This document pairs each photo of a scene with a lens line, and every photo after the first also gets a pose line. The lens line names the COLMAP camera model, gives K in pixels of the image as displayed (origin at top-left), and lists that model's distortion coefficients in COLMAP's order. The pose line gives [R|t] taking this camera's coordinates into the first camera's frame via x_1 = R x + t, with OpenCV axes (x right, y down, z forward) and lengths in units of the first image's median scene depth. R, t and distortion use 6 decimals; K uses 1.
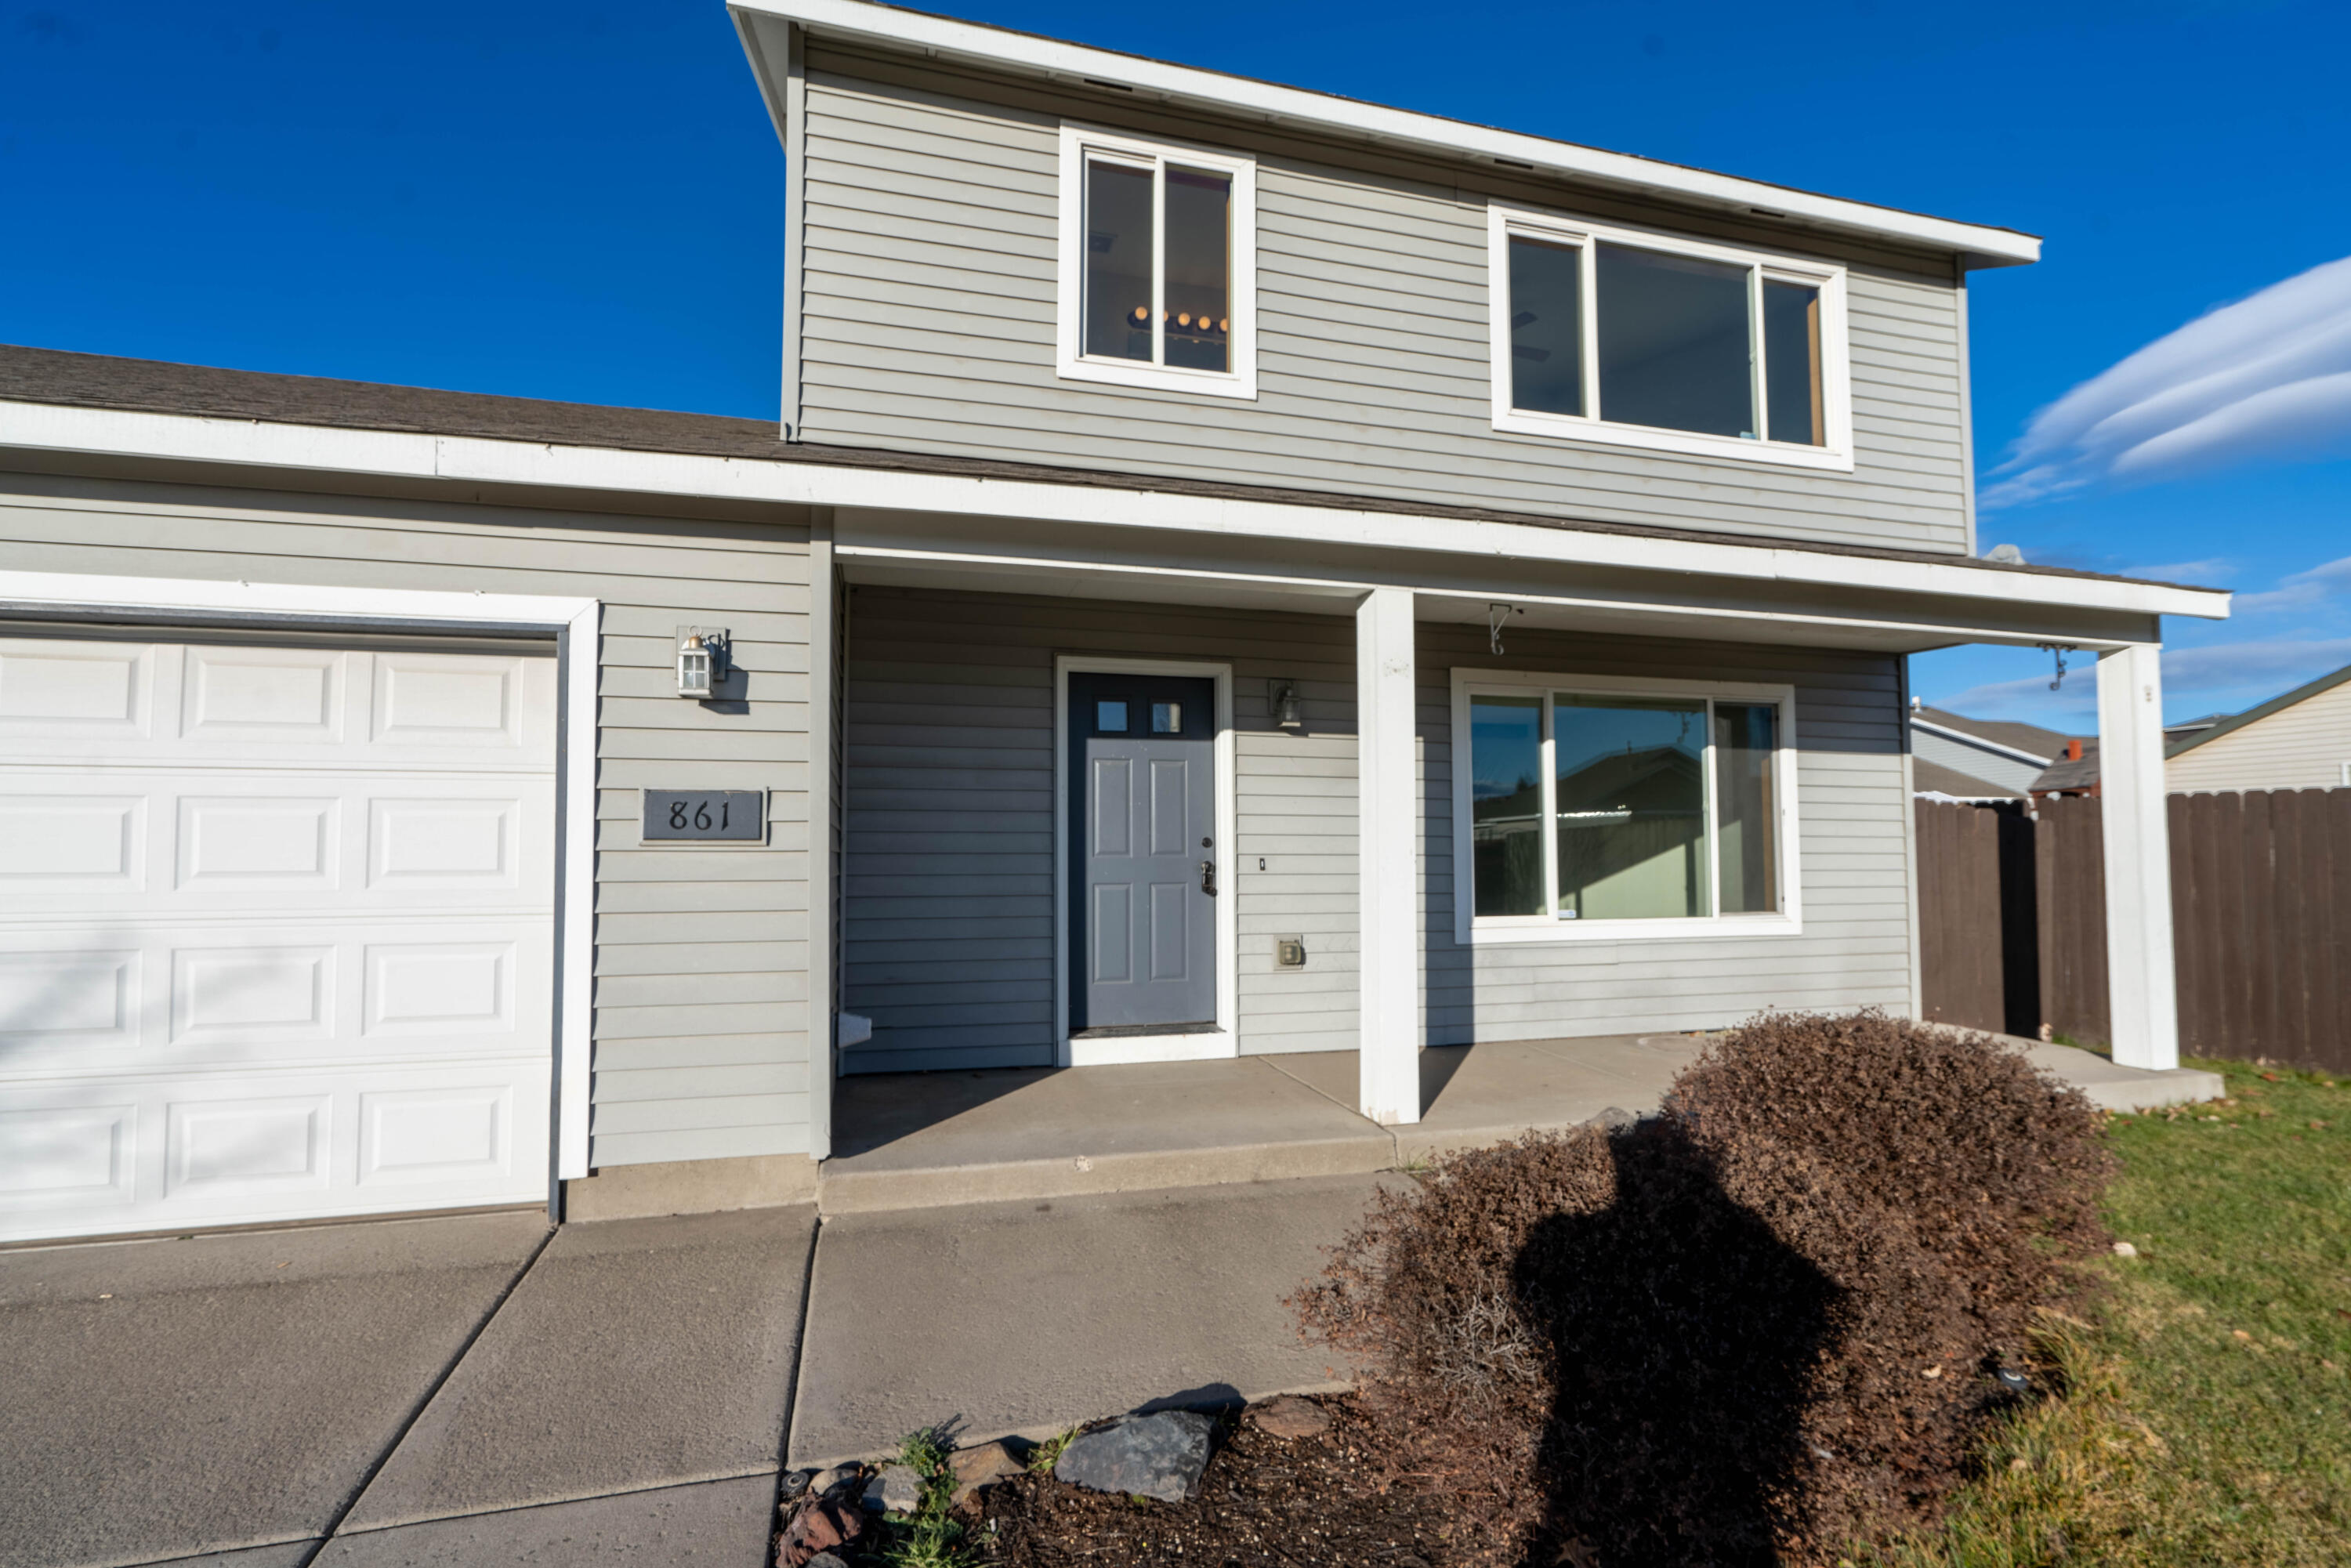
lens RADIAL K [[1067.8, 0, 1172.6], [0, 1067.8, 796.1], [0, 0, 1]] dist [-0.008201, 0.003650]
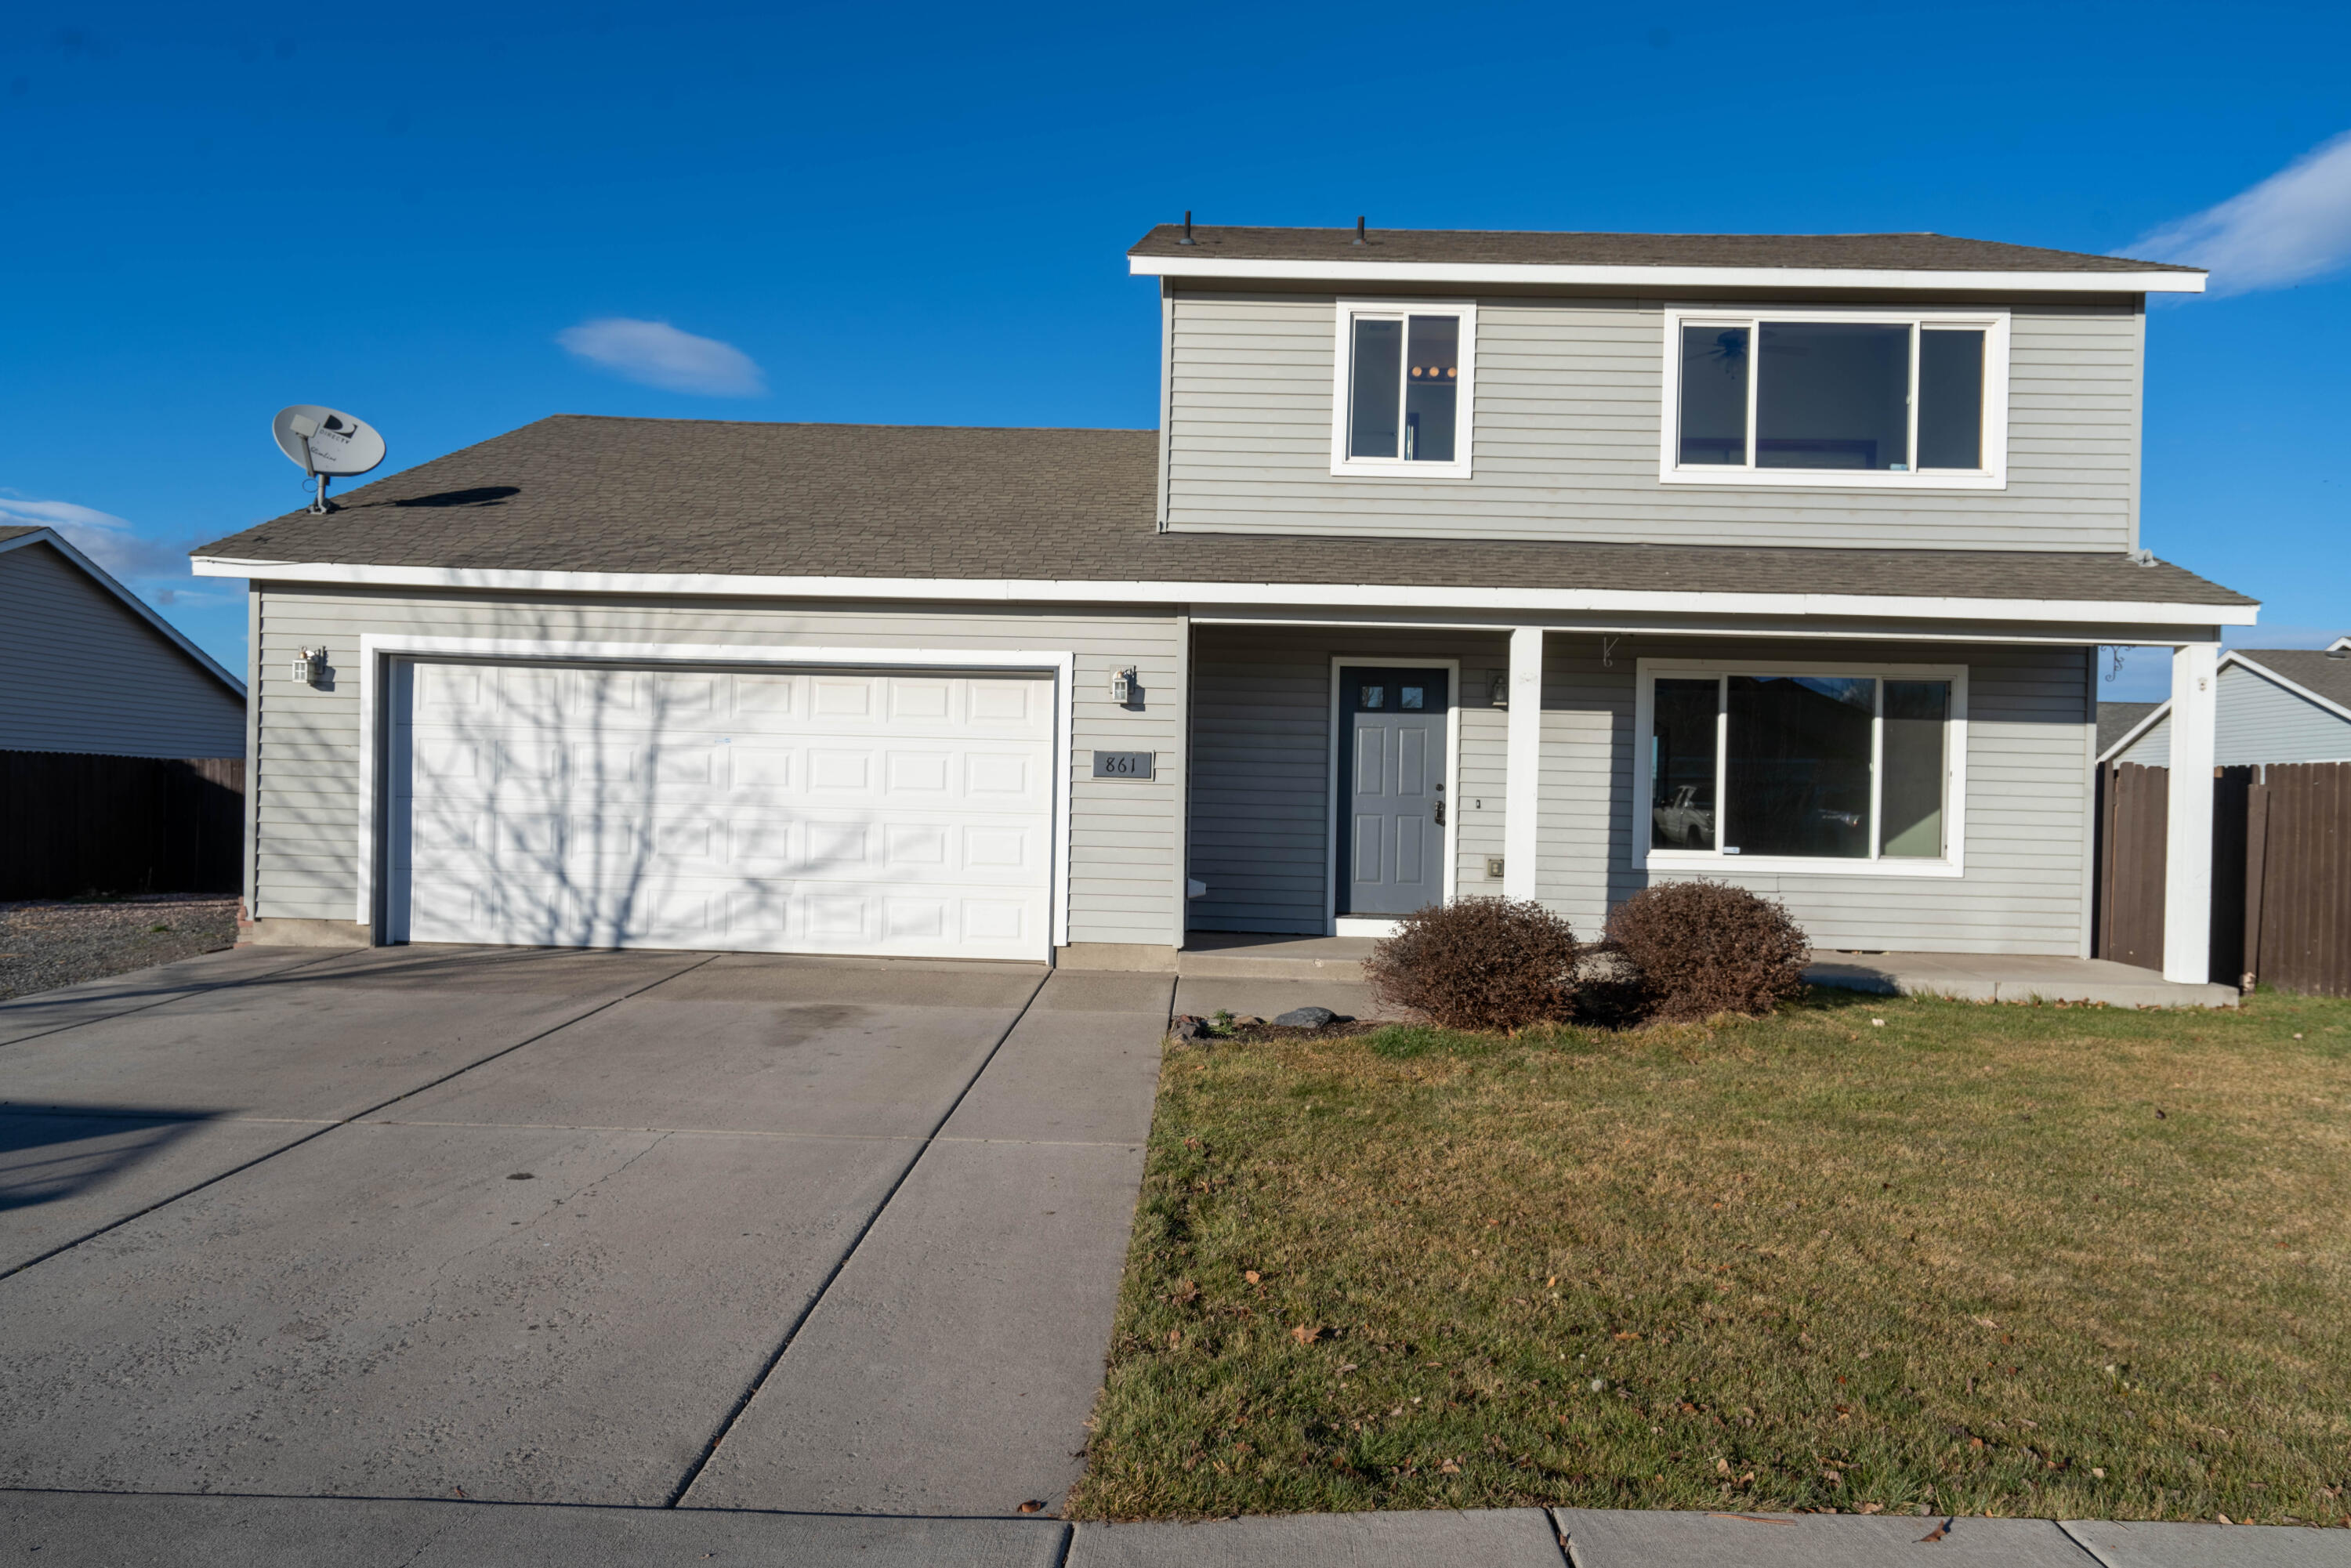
lens RADIAL K [[1562.5, 0, 1170.9], [0, 1562.5, 800.1], [0, 0, 1]] dist [0.007563, -0.001637]
pose [[0.954405, 0.026135, -0.297367, 0.323512], [-0.011709, 0.998671, 0.050190, -0.040571], [0.298284, -0.044420, 0.953443, -1.116688]]
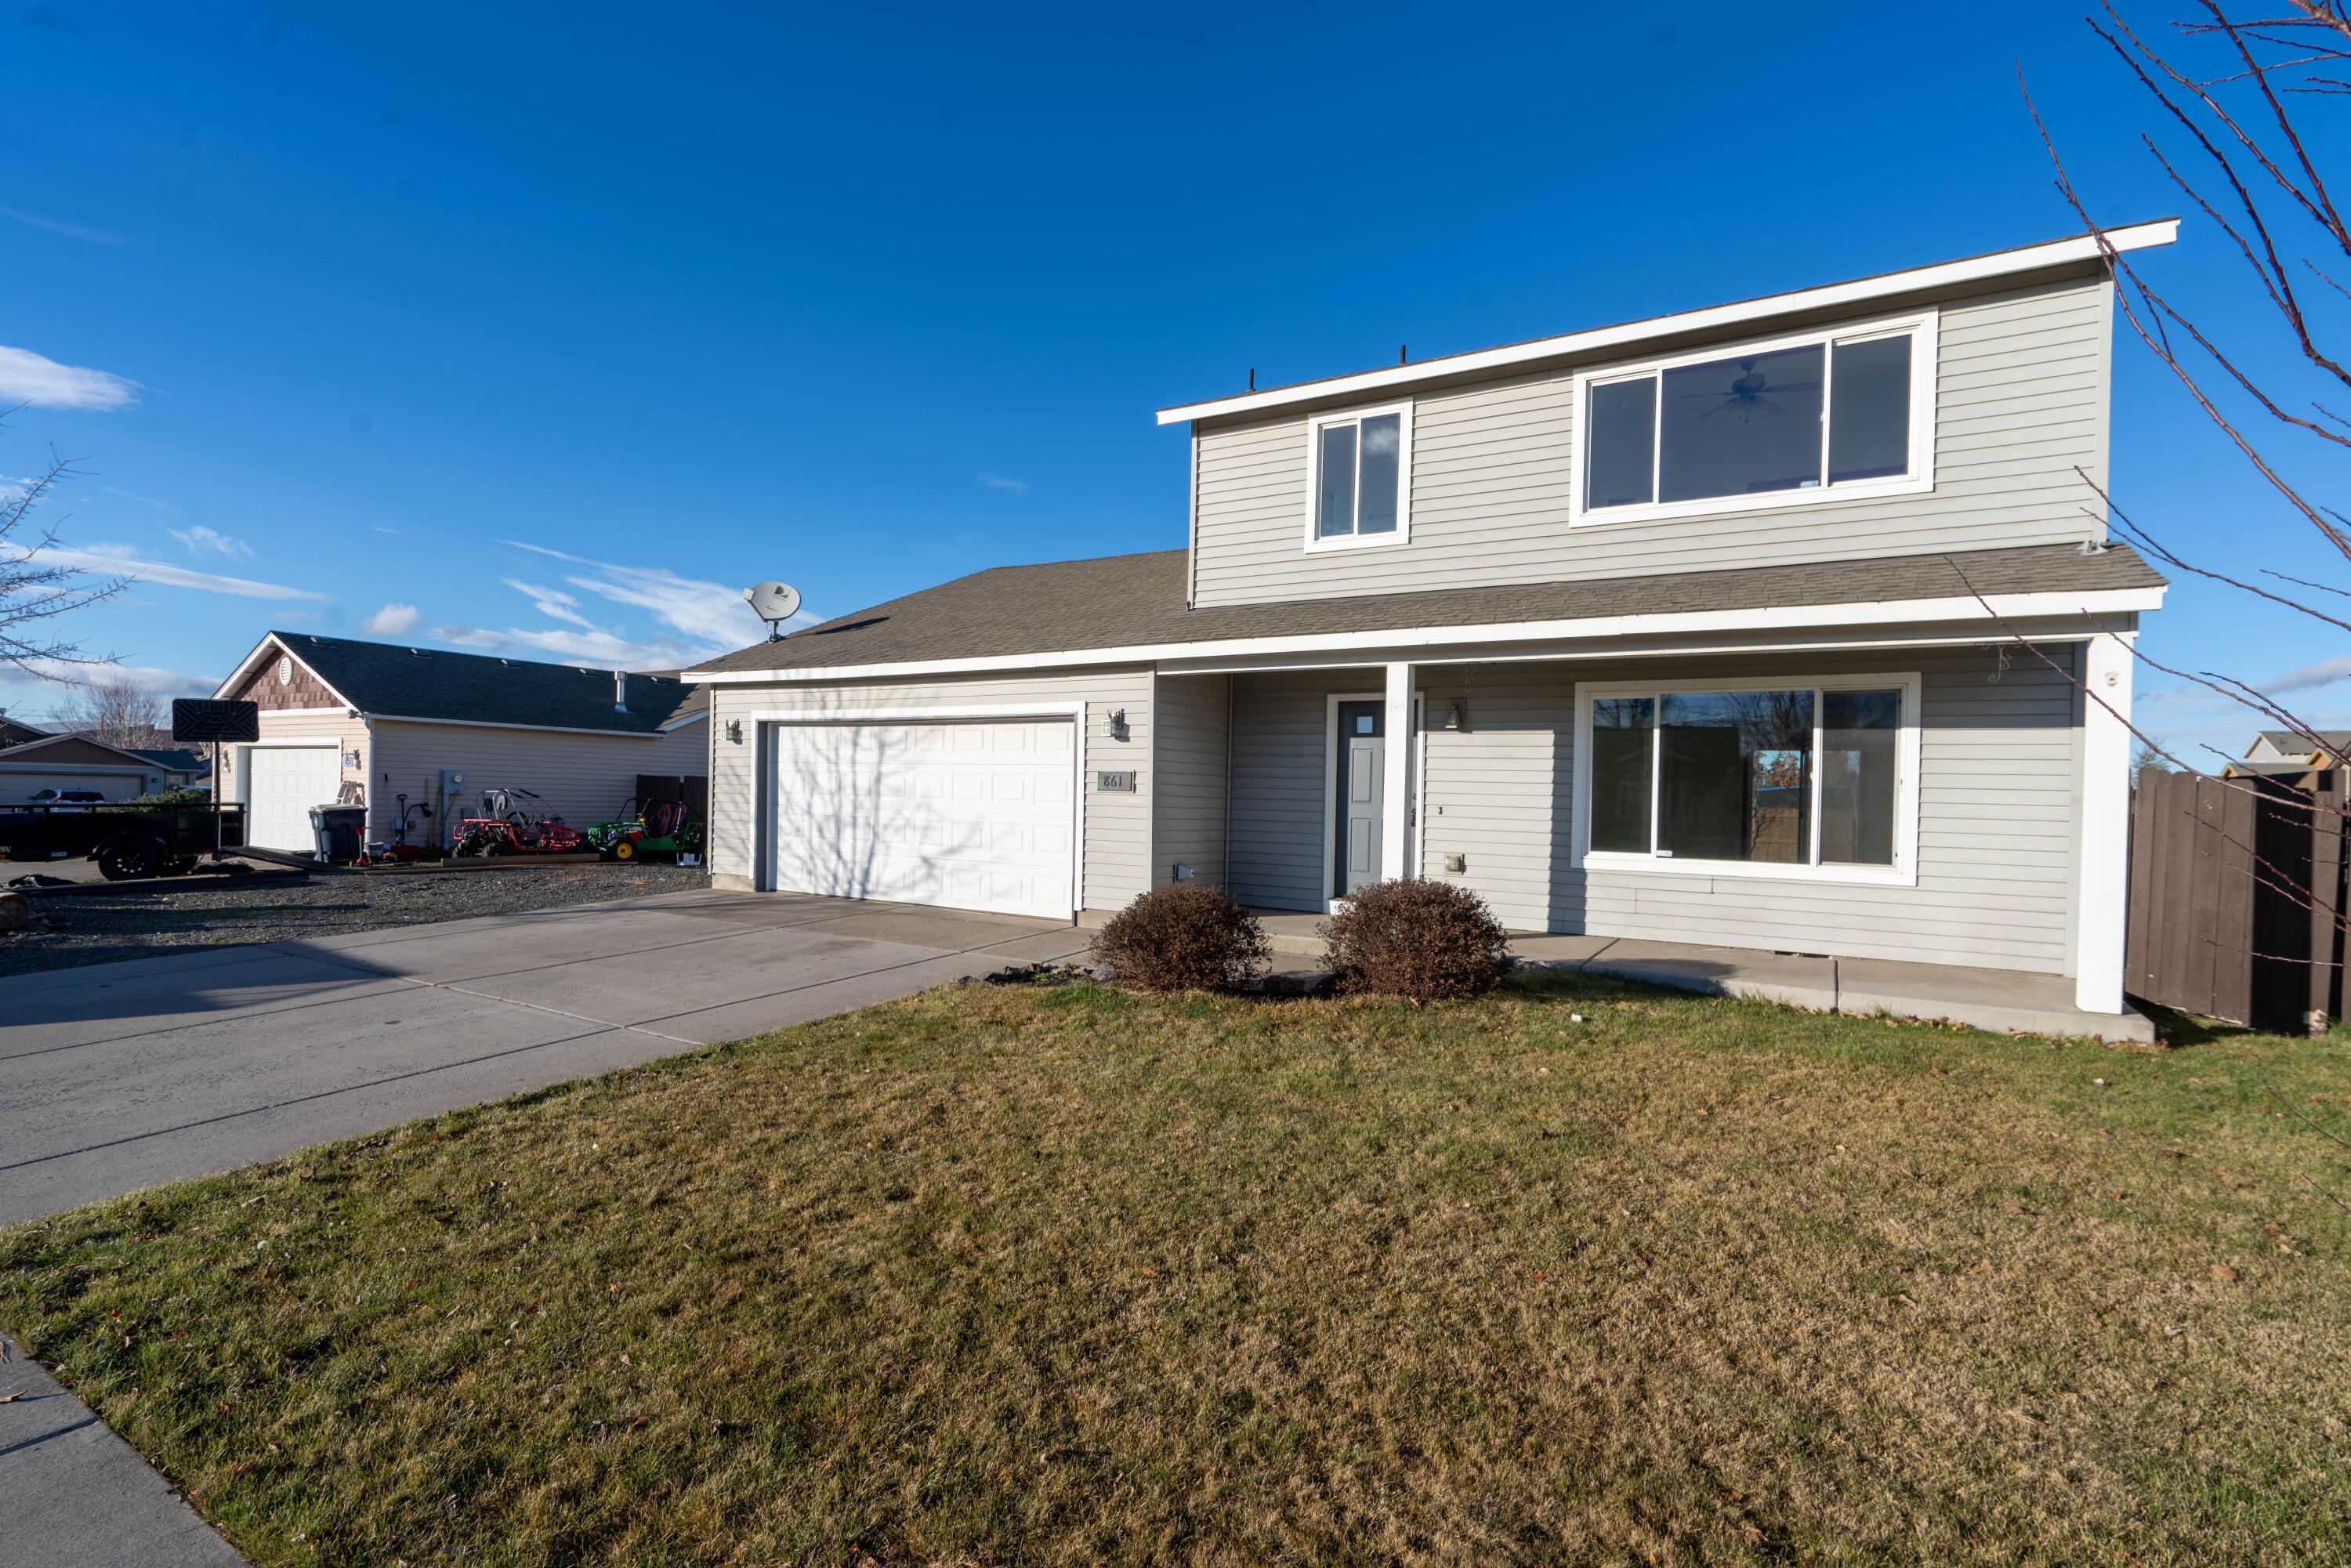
lens RADIAL K [[1067.8, 0, 1172.6], [0, 1067.8, 796.1], [0, 0, 1]] dist [-0.008201, 0.003650]
pose [[0.689929, 0.019192, -0.723623, 1.063102], [0.013421, 0.999138, 0.039295, -0.032127], [0.723753, -0.036823, 0.689076, -0.485184]]
